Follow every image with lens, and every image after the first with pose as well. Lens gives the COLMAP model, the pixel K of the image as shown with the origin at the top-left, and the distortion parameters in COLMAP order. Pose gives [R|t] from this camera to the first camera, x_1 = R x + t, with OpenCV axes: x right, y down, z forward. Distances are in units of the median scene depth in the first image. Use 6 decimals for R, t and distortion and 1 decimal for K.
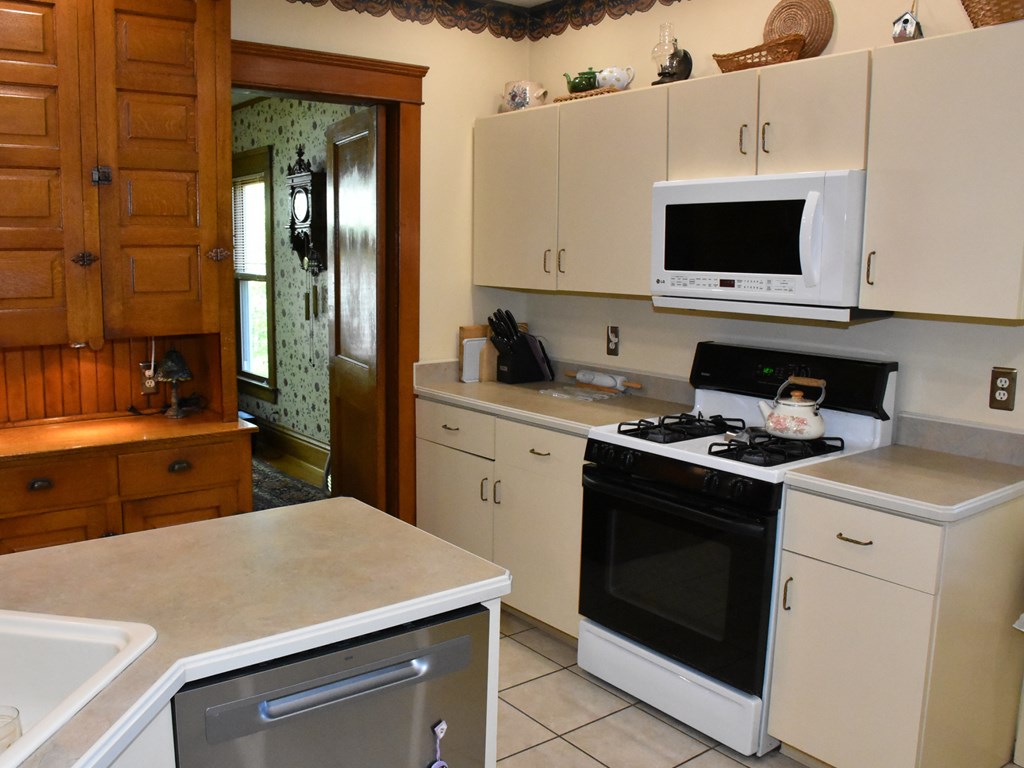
lens RADIAL K [[878.6, 0, 506.3], [0, 878.6, 386.4], [0, 0, 1]] dist [-0.125351, 0.027263]
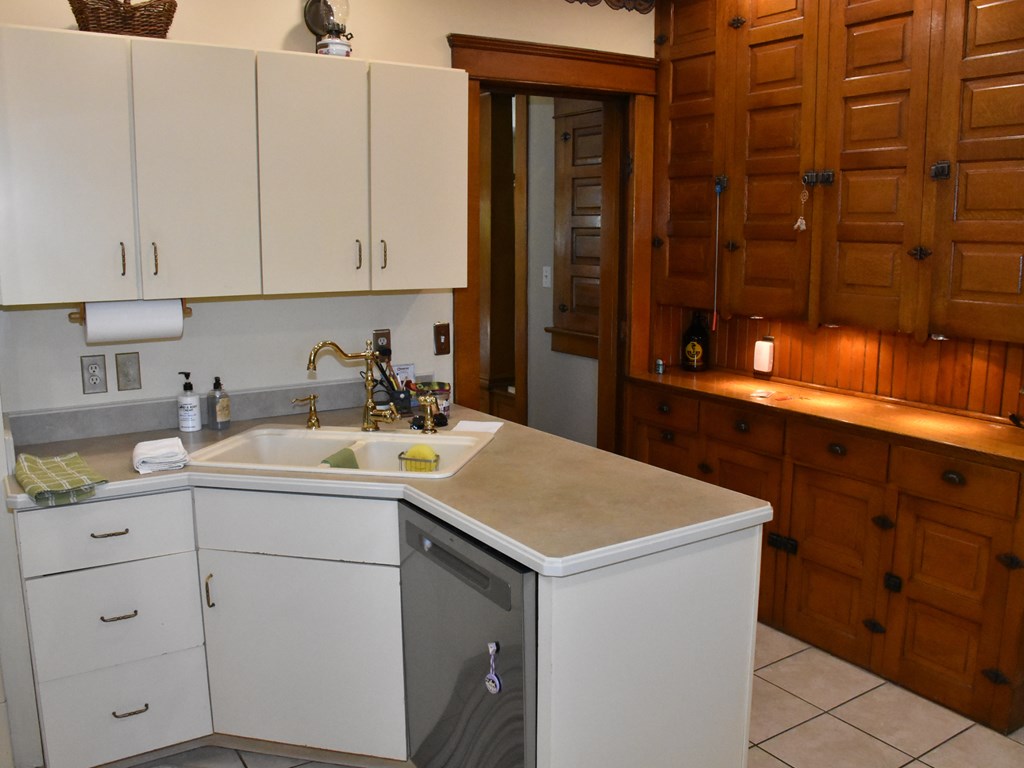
lens RADIAL K [[878.6, 0, 506.3], [0, 878.6, 386.4], [0, 0, 1]] dist [-0.125351, 0.027263]
pose [[-0.089315, 0.156830, -0.983579, 1.395527], [-0.155145, 0.973281, 0.169276, -0.212591], [0.983846, 0.167716, -0.062597, 1.425382]]
